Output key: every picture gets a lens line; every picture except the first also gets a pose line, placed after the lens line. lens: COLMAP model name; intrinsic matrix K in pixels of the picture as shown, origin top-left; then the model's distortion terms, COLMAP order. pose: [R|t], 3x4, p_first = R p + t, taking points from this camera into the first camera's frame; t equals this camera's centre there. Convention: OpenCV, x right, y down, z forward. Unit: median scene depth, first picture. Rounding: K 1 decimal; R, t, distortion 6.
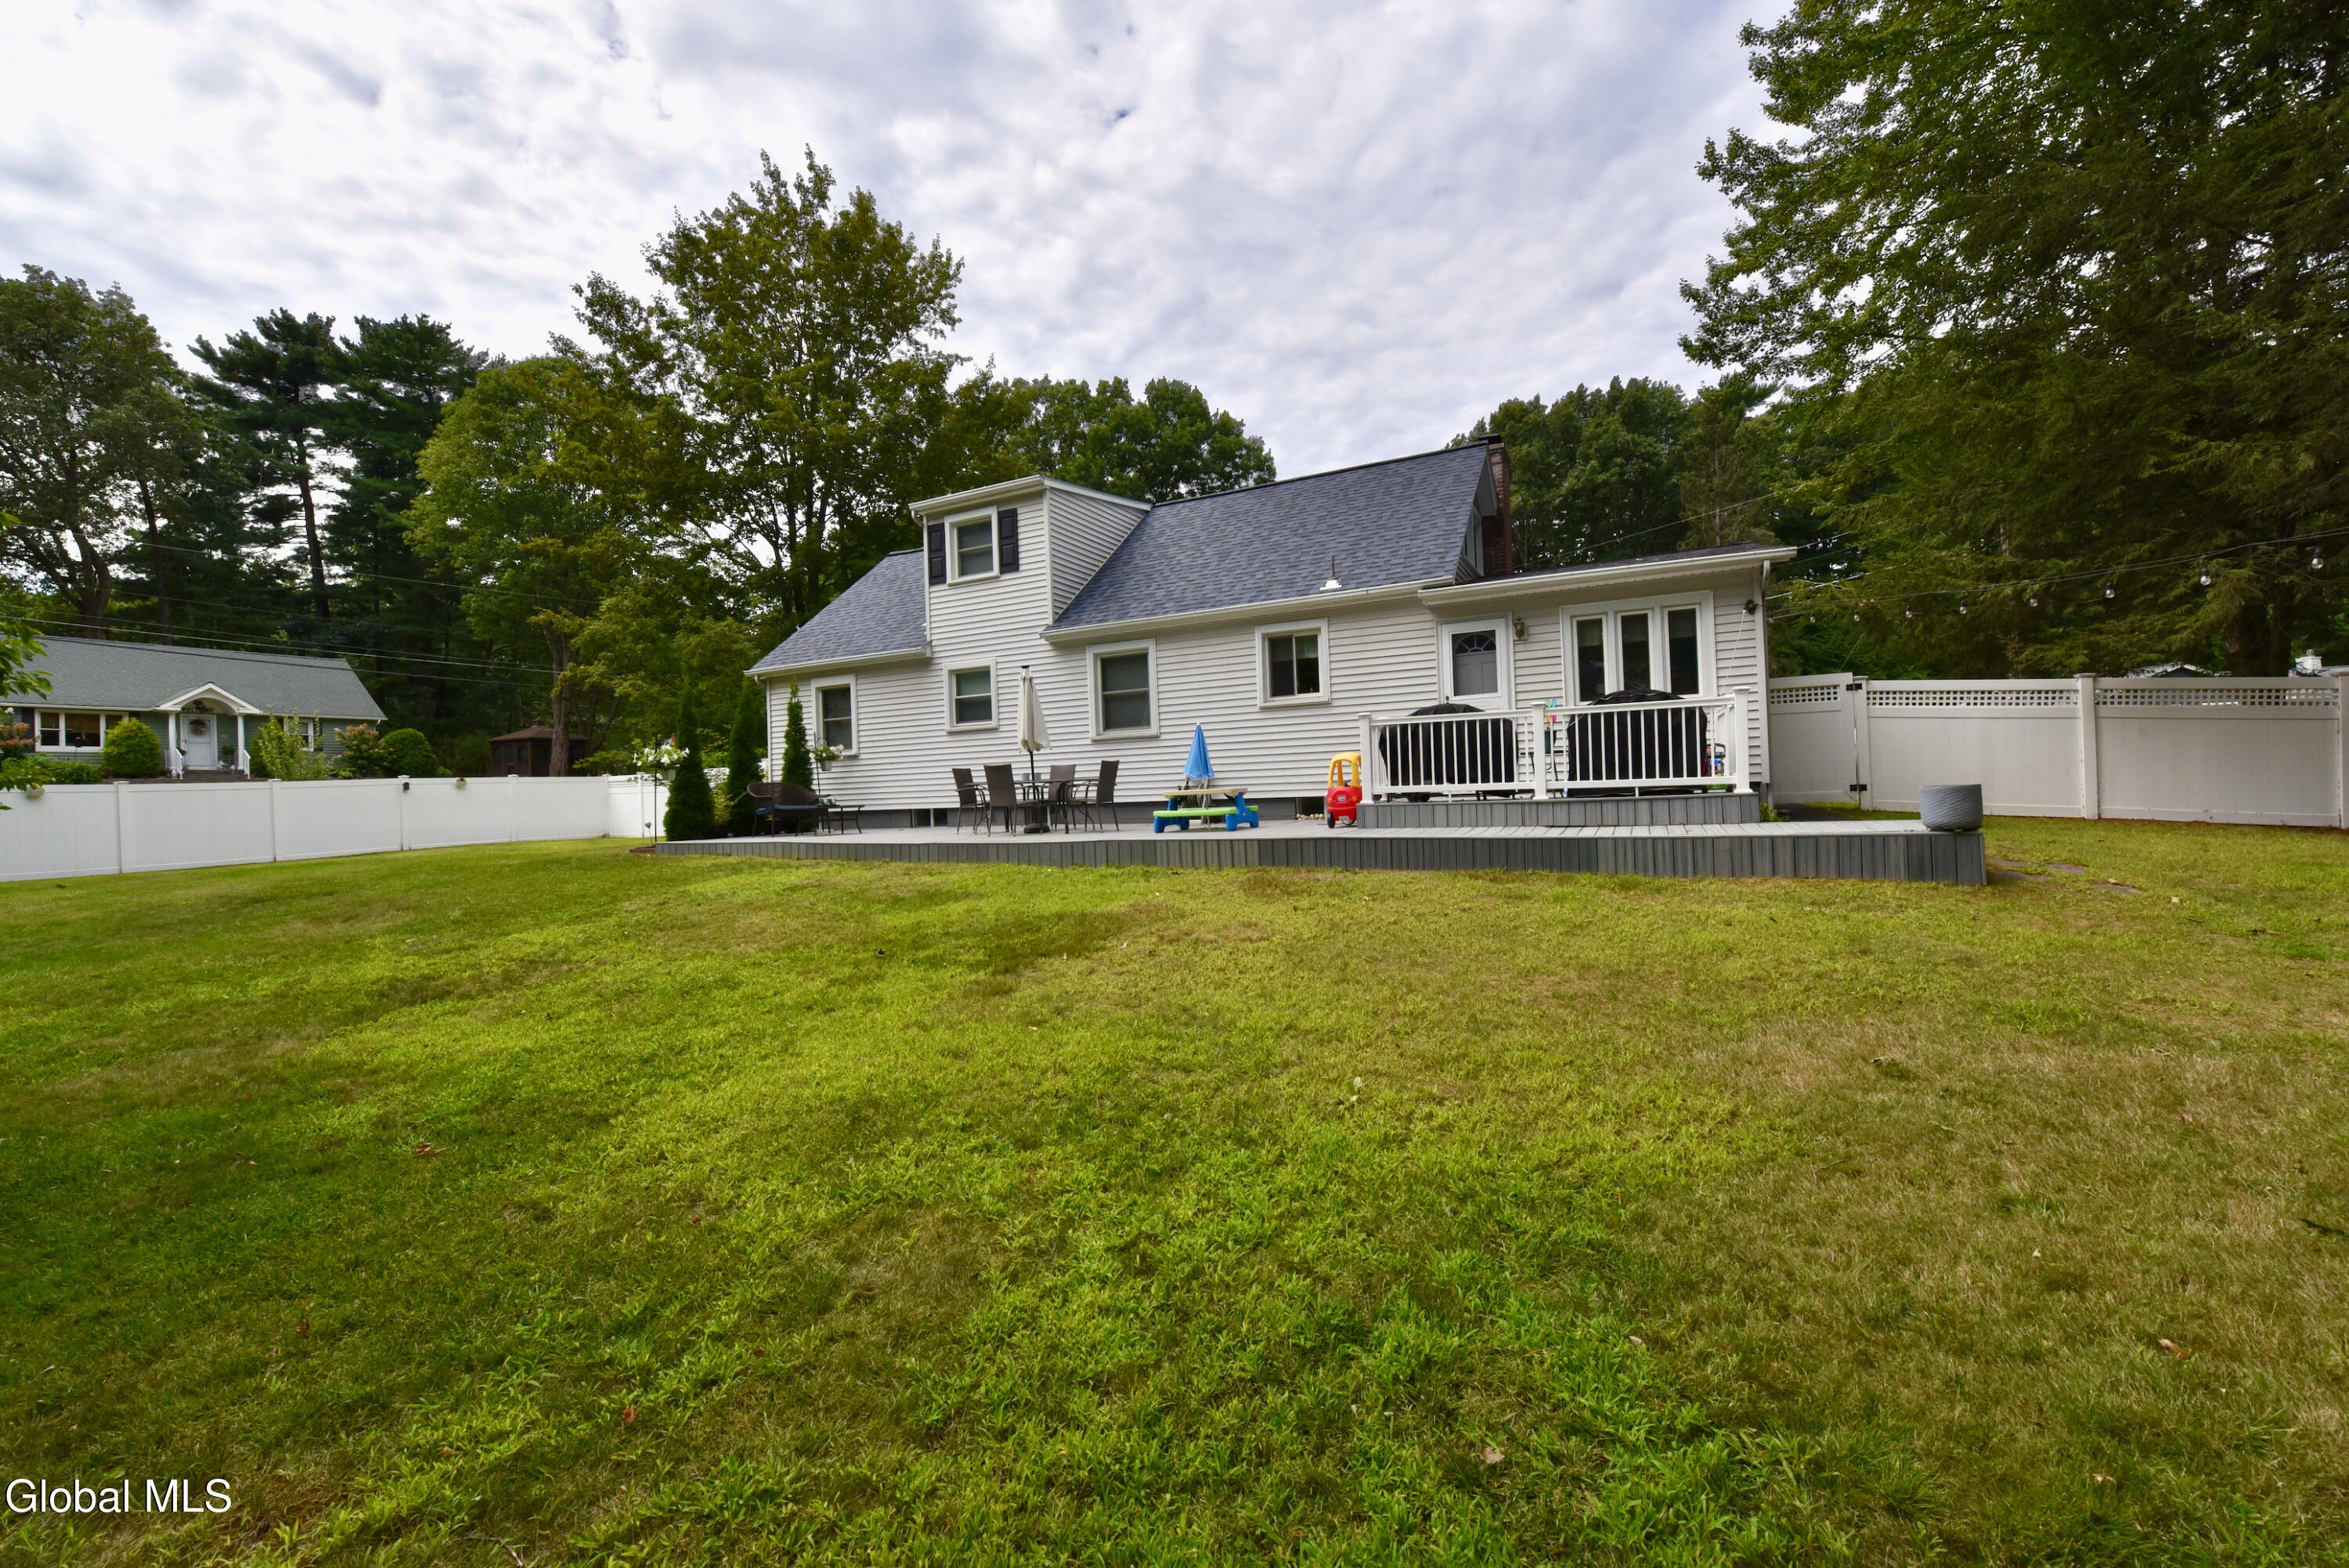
lens RADIAL K [[934.5, 0, 1160.3], [0, 934.5, 788.9], [0, 0, 1]] dist [-0.018091, -0.000438]
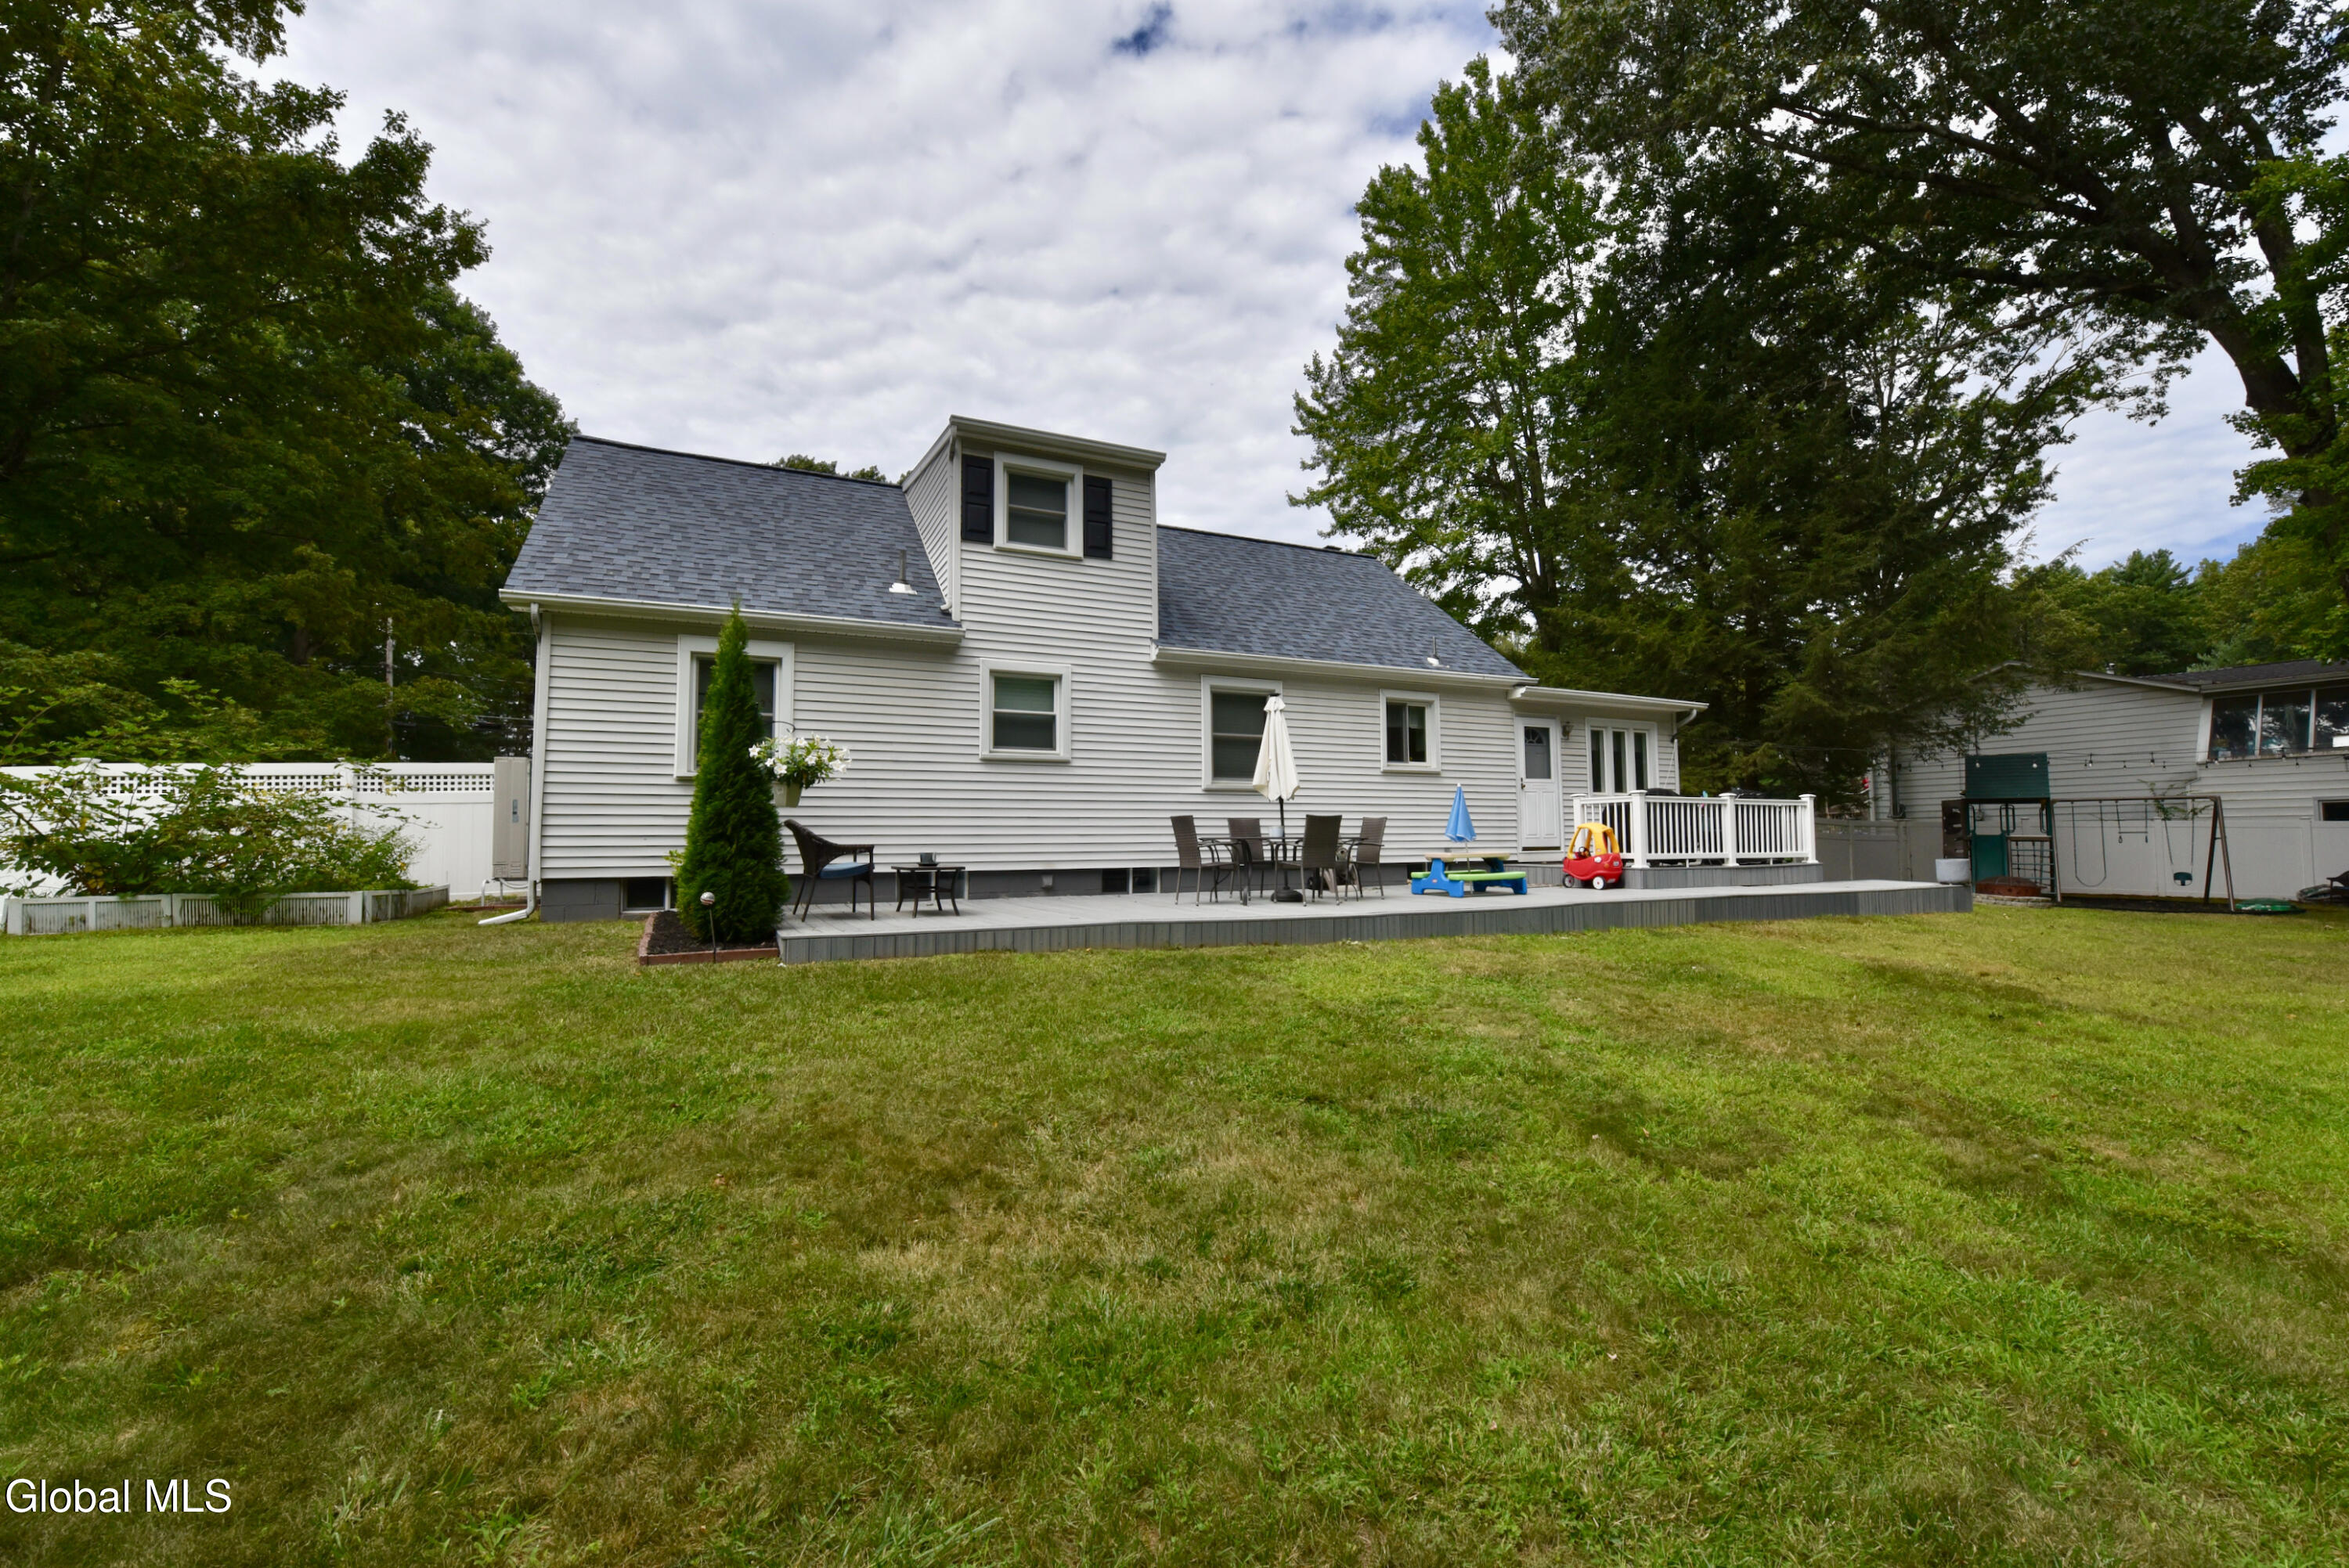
lens RADIAL K [[956.0, 0, 1198.0], [0, 956.0, 786.7], [0, 0, 1]] dist [-0.017749, -0.000680]
pose [[0.609450, 0.079554, 0.788823, -0.681477], [-0.015997, 0.995984, -0.088087, 0.018056], [-0.792663, 0.041066, 0.608275, 0.457143]]
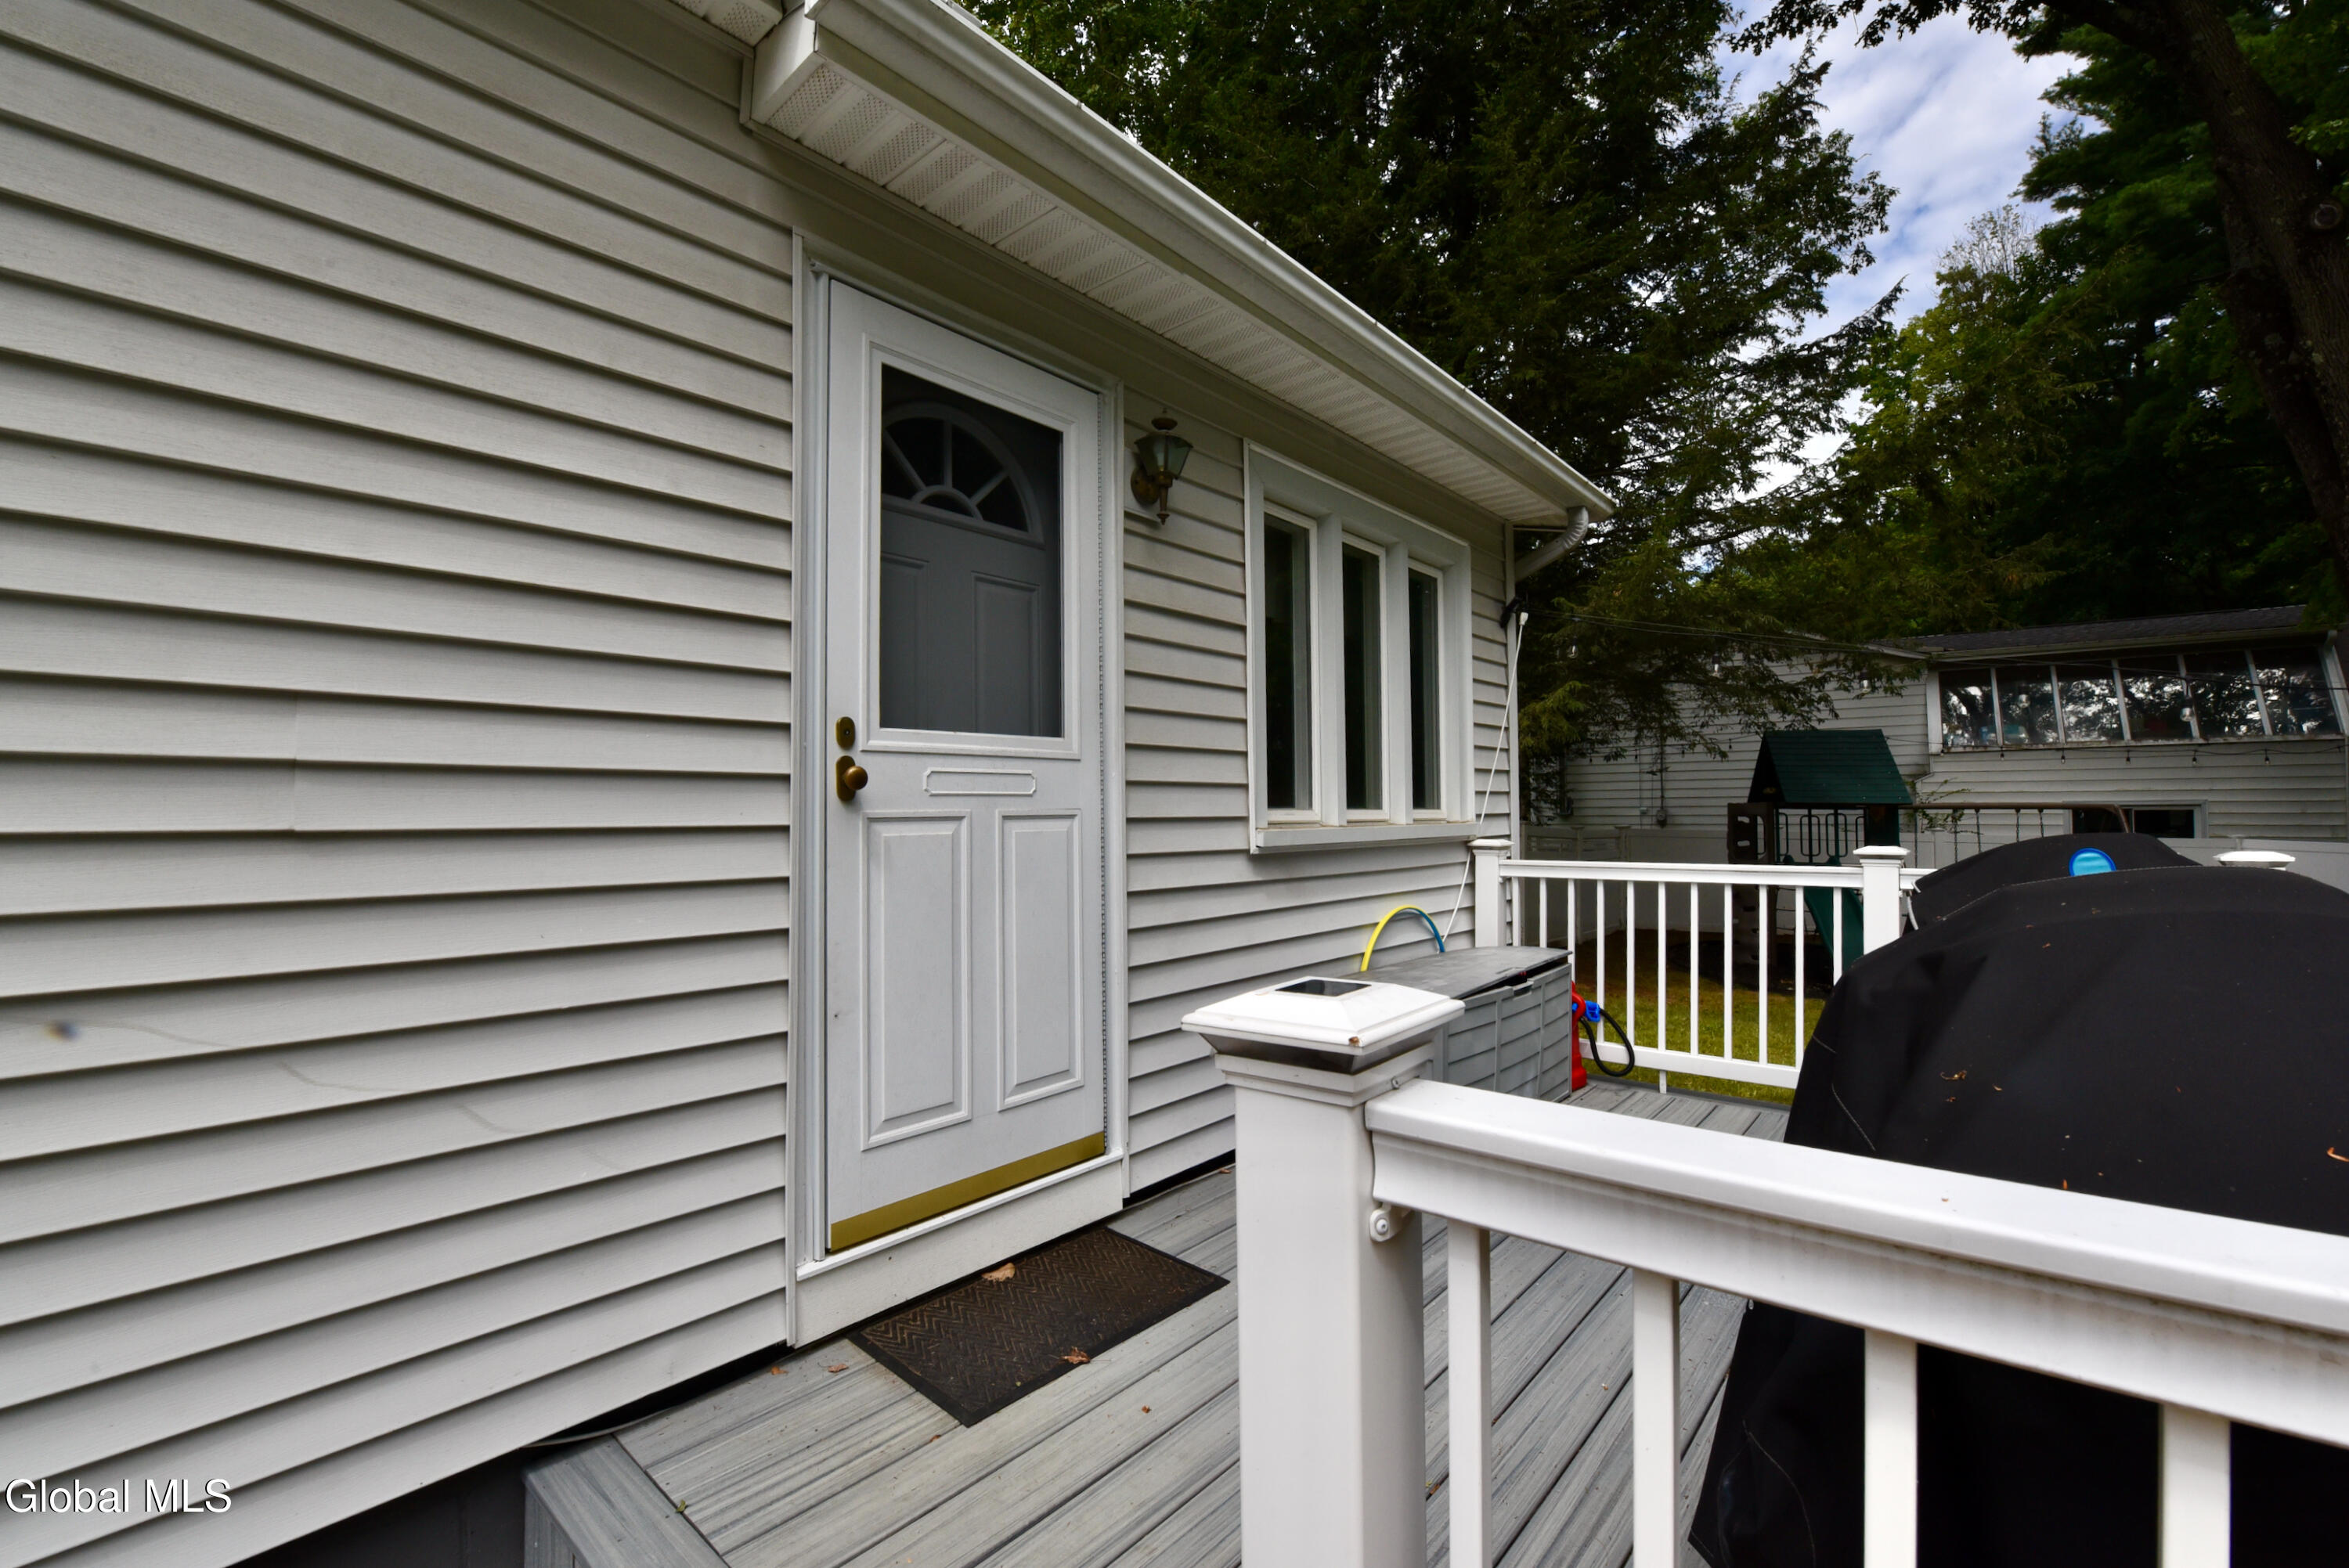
lens RADIAL K [[995.1, 0, 1203.3], [0, 995.1, 787.6], [0, 0, 1]] dist [-0.016189, 0.000250]
pose [[0.232402, 0.060308, 0.970748, 0.119366], [-0.003856, 0.998125, -0.061086, -0.060050], [-0.972612, 0.010453, 0.232199, 0.692672]]
